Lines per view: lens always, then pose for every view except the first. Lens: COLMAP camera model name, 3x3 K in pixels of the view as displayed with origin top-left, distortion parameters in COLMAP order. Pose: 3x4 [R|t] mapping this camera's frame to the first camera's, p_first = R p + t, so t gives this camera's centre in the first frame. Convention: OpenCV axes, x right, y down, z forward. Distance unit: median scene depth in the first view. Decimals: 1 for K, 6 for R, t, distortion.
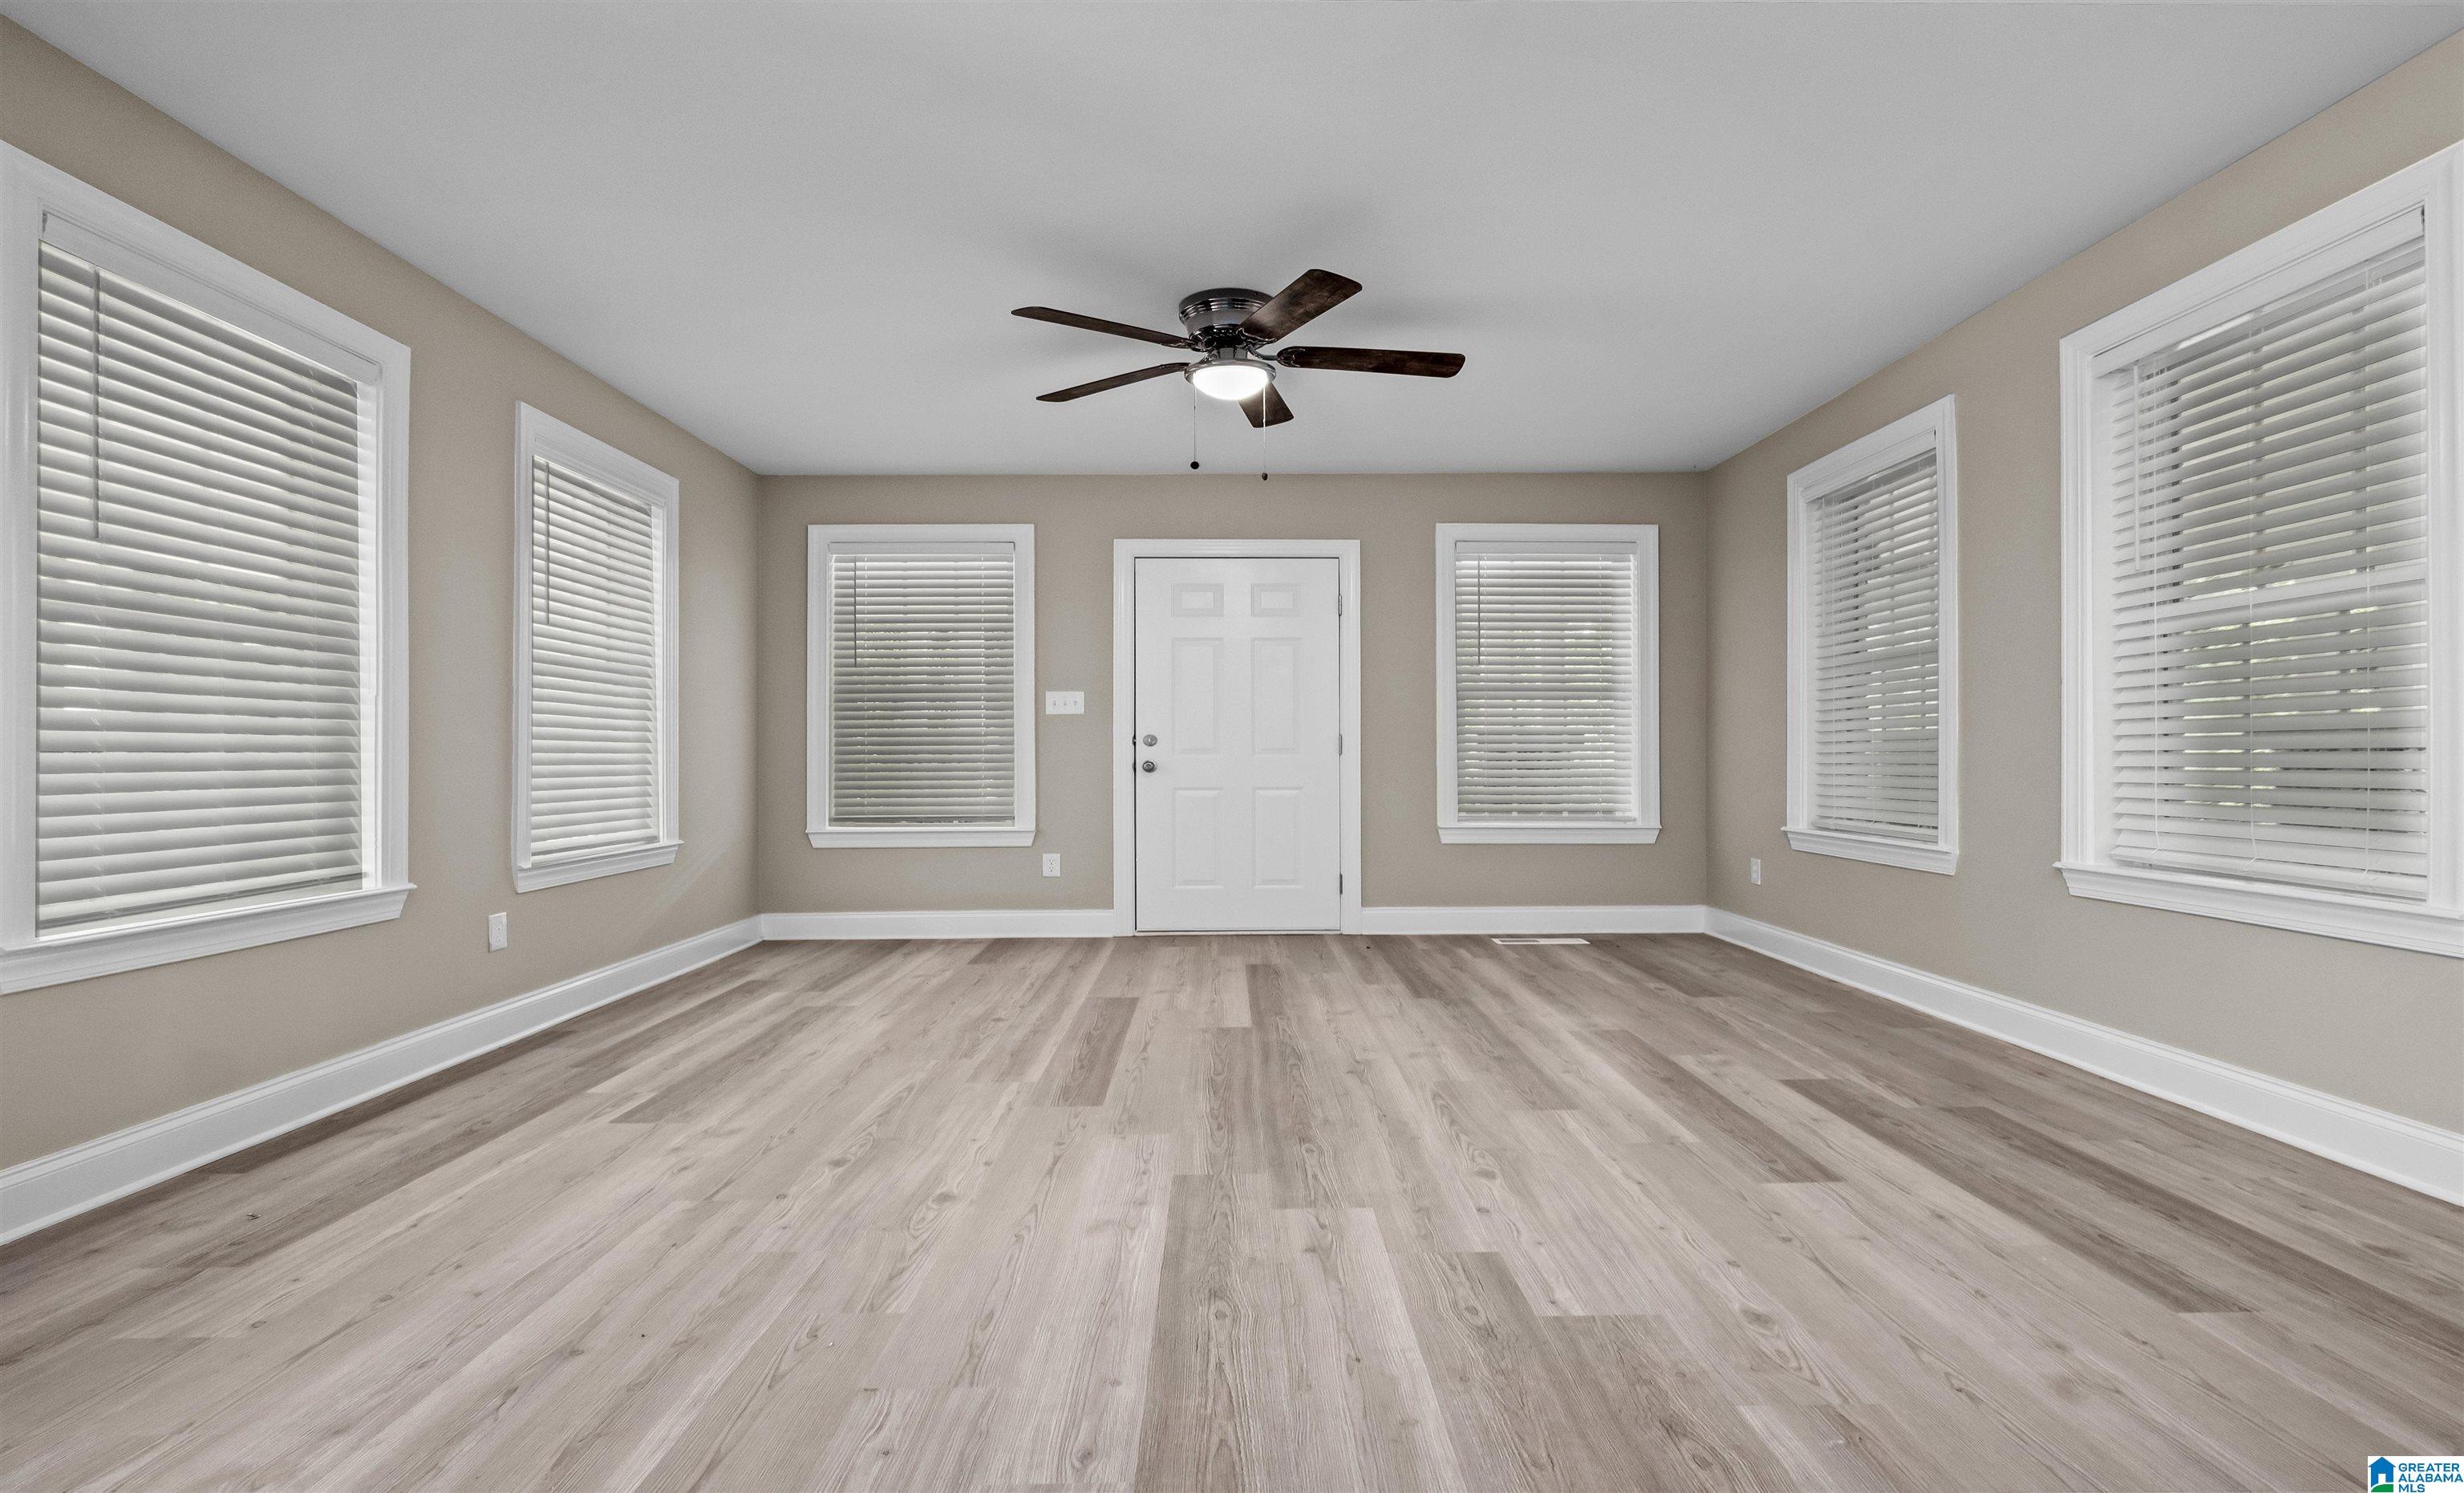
lens RADIAL K [[1054.7, 0, 1294.1], [0, 1054.7, 752.9], [0, 0, 1]] dist [-0.002554, -0.000288]
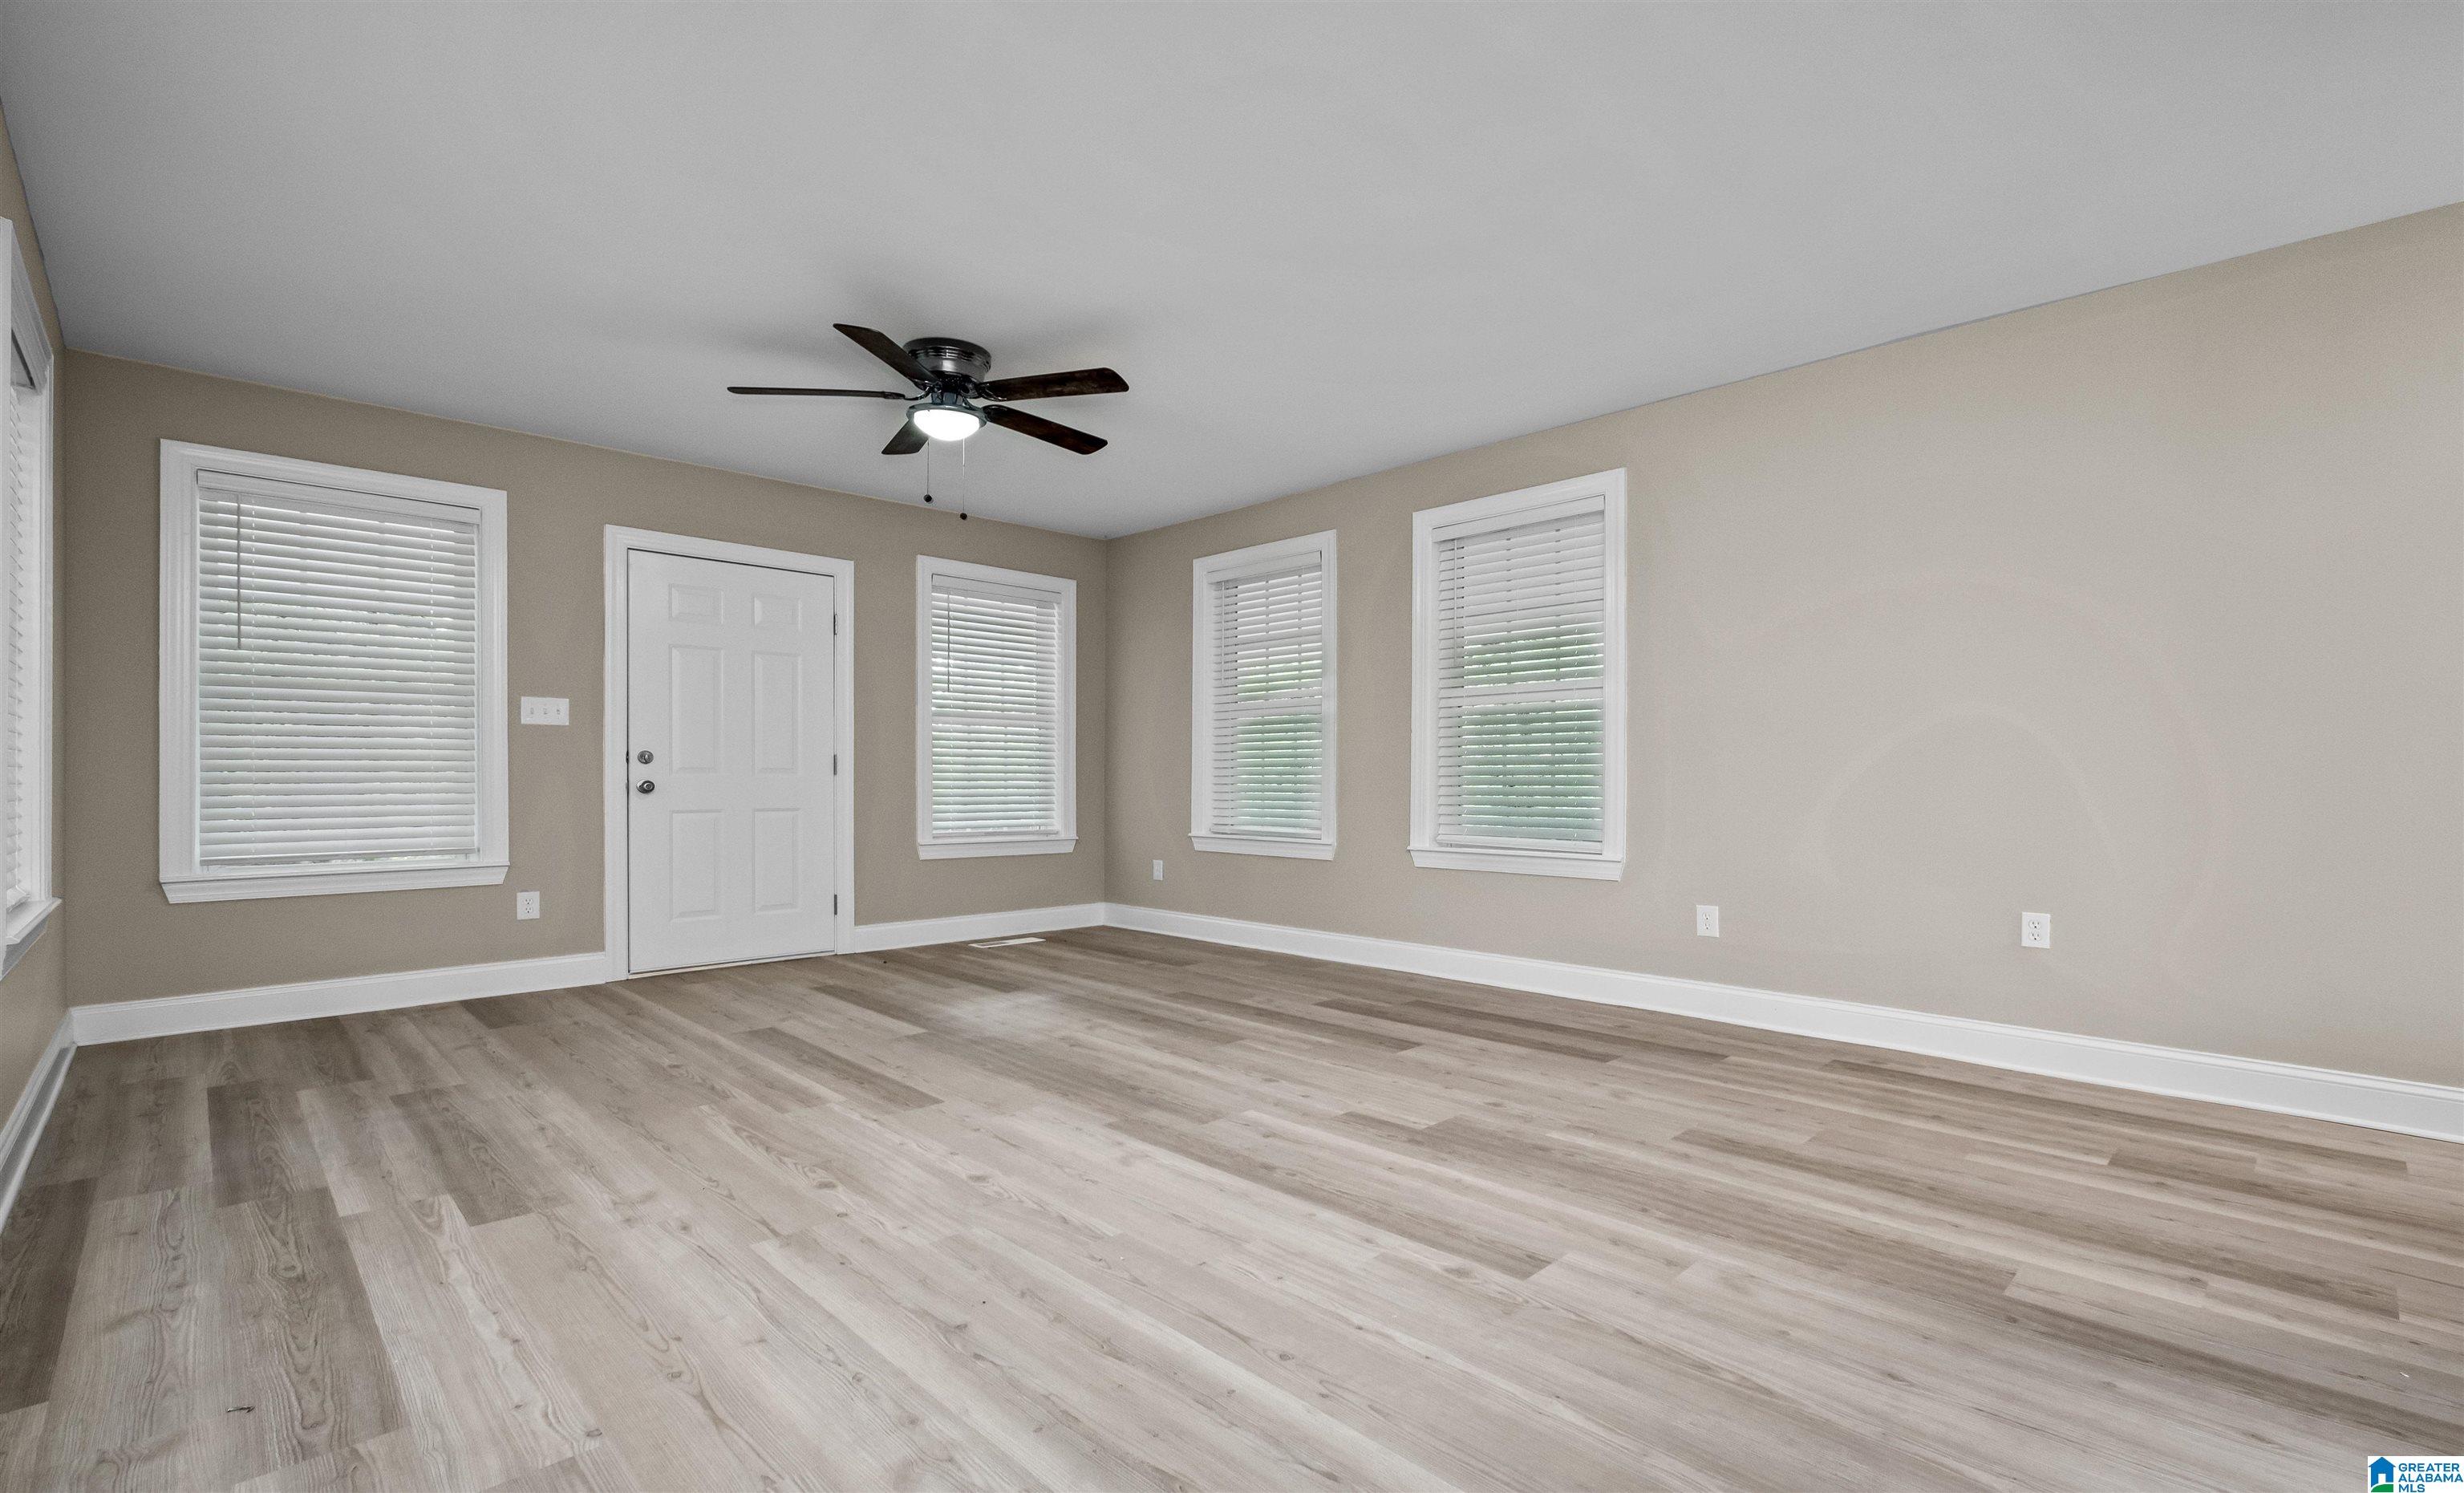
lens RADIAL K [[1080.7, 0, 1221.5], [0, 1080.7, 780.2], [0, 0, 1]] dist [-0.001941, 0.000050]
pose [[0.736900, 0.002470, 0.675997, -0.638263], [-0.005357, 0.999983, 0.002186, 0.004356], [-0.675981, -0.005232, 0.736901, 0.005444]]
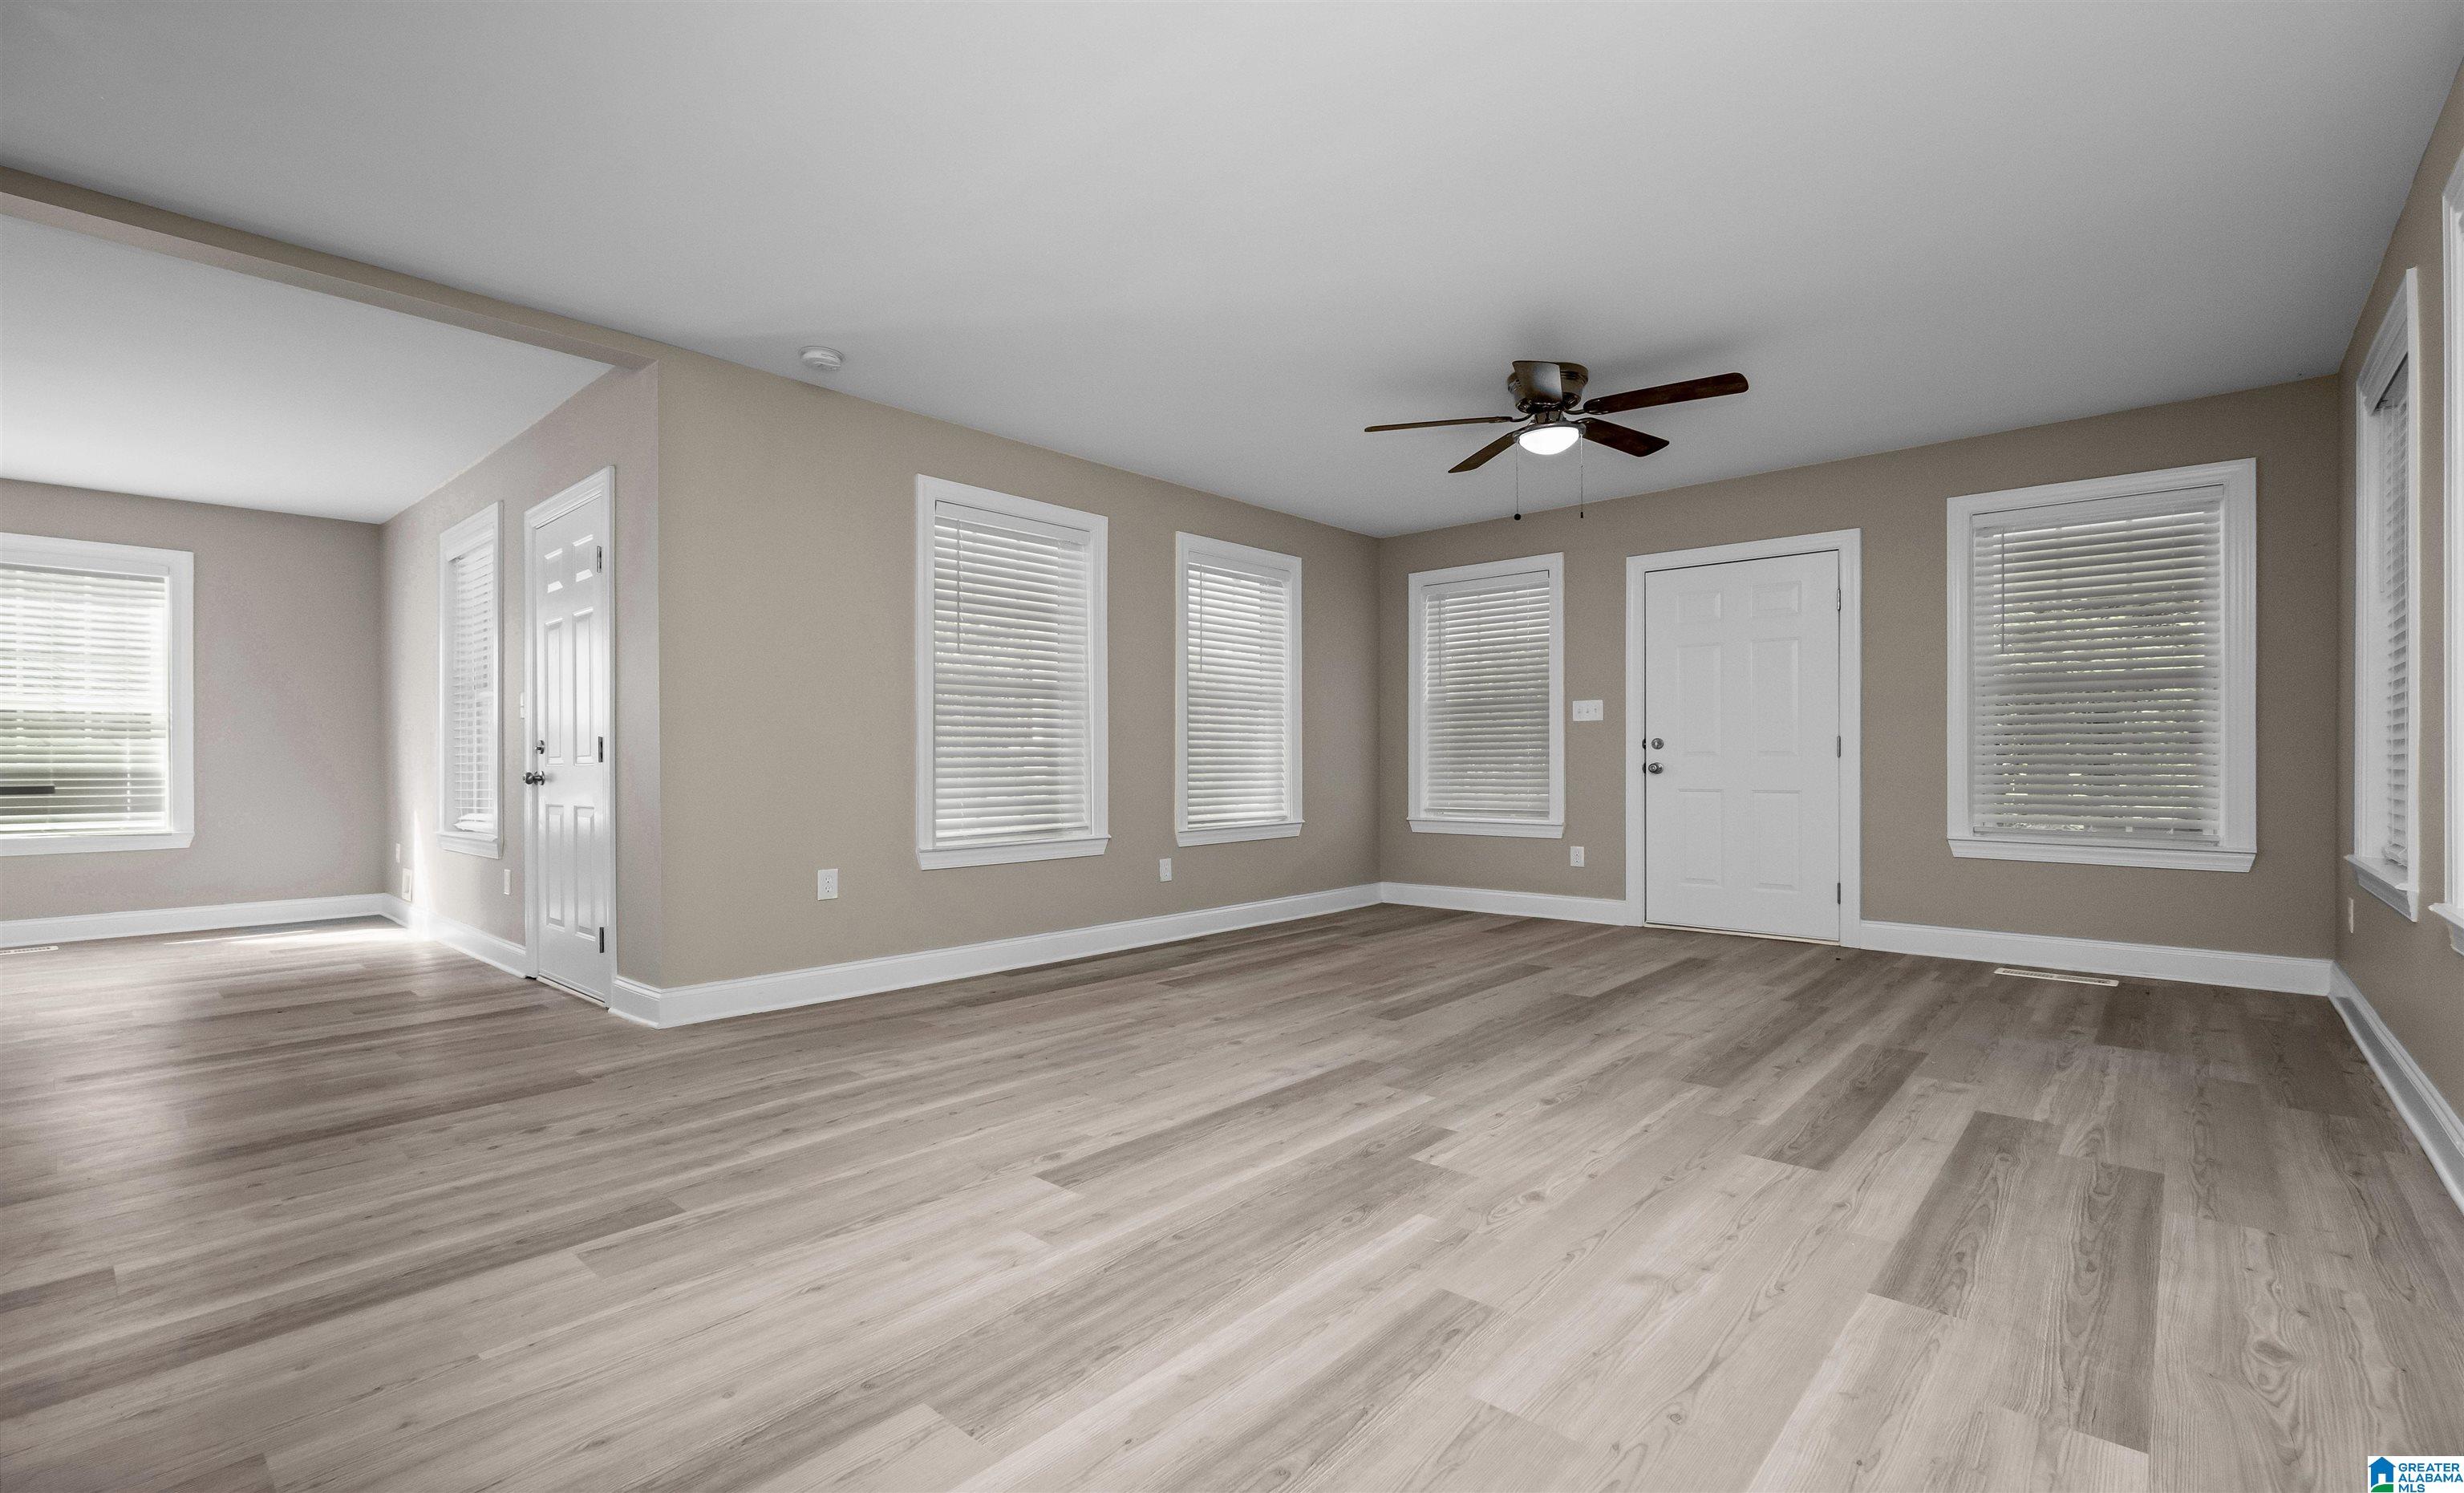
lens RADIAL K [[1163.1, 0, 1356.8], [0, 1163.1, 752.9], [0, 0, 1]] dist [0.002106, 0.000349]
pose [[0.742521, -0.002588, -0.669817, 0.719222], [0.002245, 0.999997, -0.001375, -0.003176], [0.669819, -0.000482, 0.742525, -0.118555]]
